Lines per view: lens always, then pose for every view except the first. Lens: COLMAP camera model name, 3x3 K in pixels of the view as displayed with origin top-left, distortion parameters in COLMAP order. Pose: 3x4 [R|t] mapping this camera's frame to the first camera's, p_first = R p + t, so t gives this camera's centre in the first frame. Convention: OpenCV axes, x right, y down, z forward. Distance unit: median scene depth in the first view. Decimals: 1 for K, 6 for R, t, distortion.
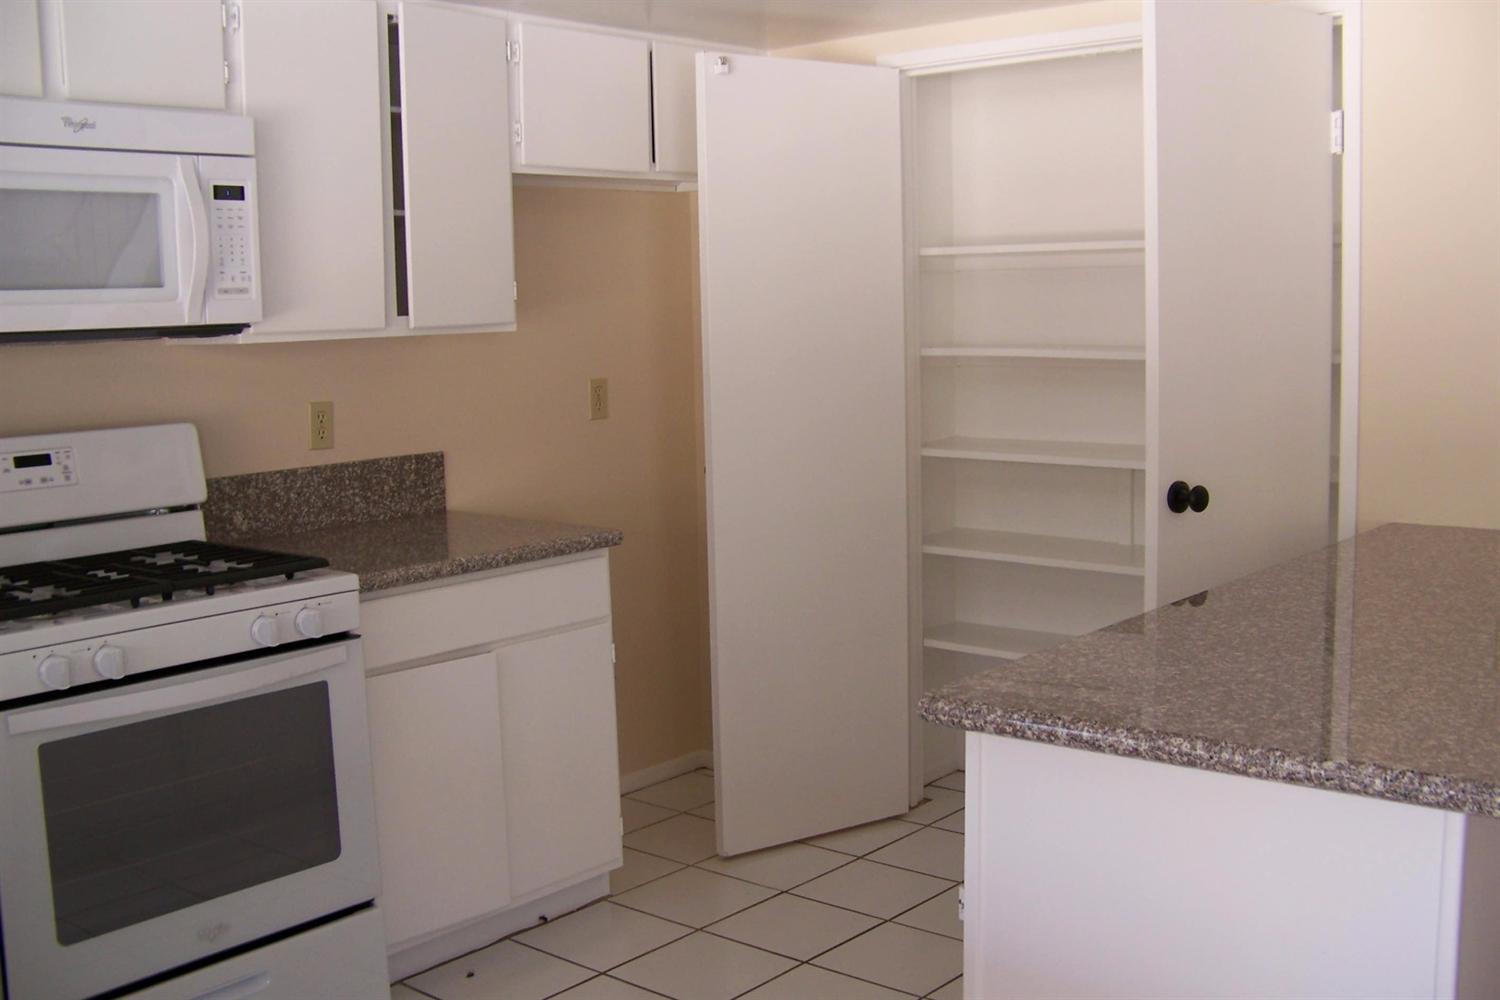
lens RADIAL K [[1578.0, 0, 767.2], [0, 1578.0, 502.7], [0, 0, 1]] dist [-0.241586, 0.313305]
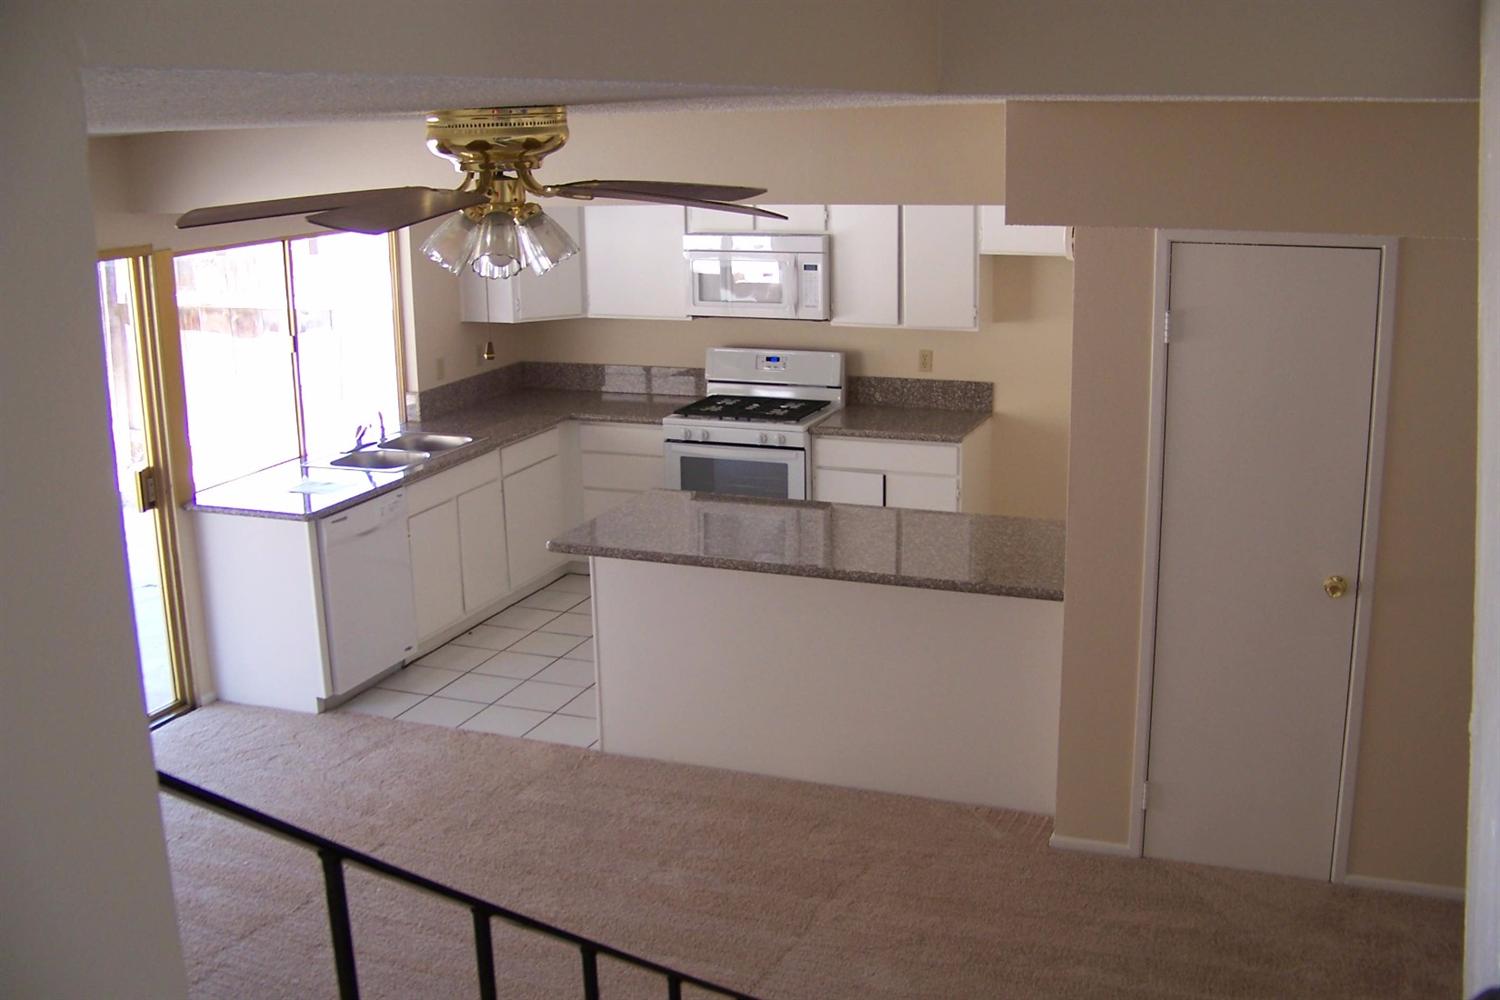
lens RADIAL K [[1578.0, 0, 767.2], [0, 1578.0, 502.7], [0, 0, 1]] dist [-0.241586, 0.313305]
pose [[0.317967, 0.247577, -0.915206, 1.956615], [-0.110680, 0.968397, 0.223512, -0.373547], [0.941619, 0.030225, 0.335320, 0.075805]]
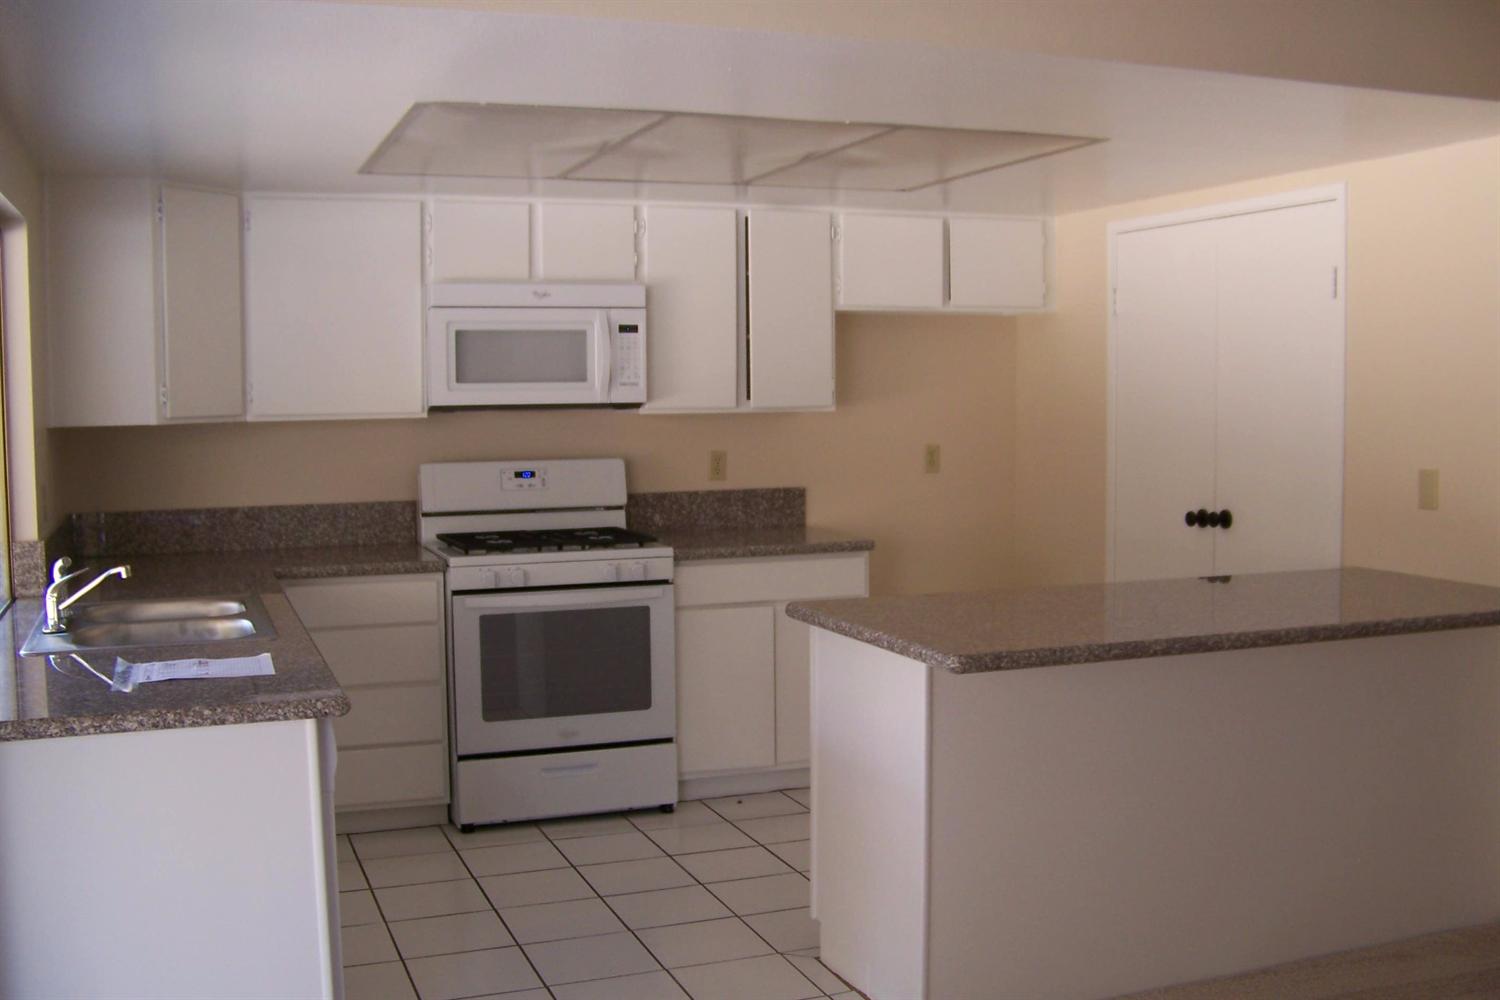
lens RADIAL K [[1578.0, 0, 767.2], [0, 1578.0, 502.7], [0, 0, 1]] dist [-0.241586, 0.313305]
pose [[0.876048, 0.052018, -0.479411, 0.631050], [-0.072535, 0.997068, -0.024361, 0.028839], [0.476738, 0.056115, 0.877253, -0.476914]]
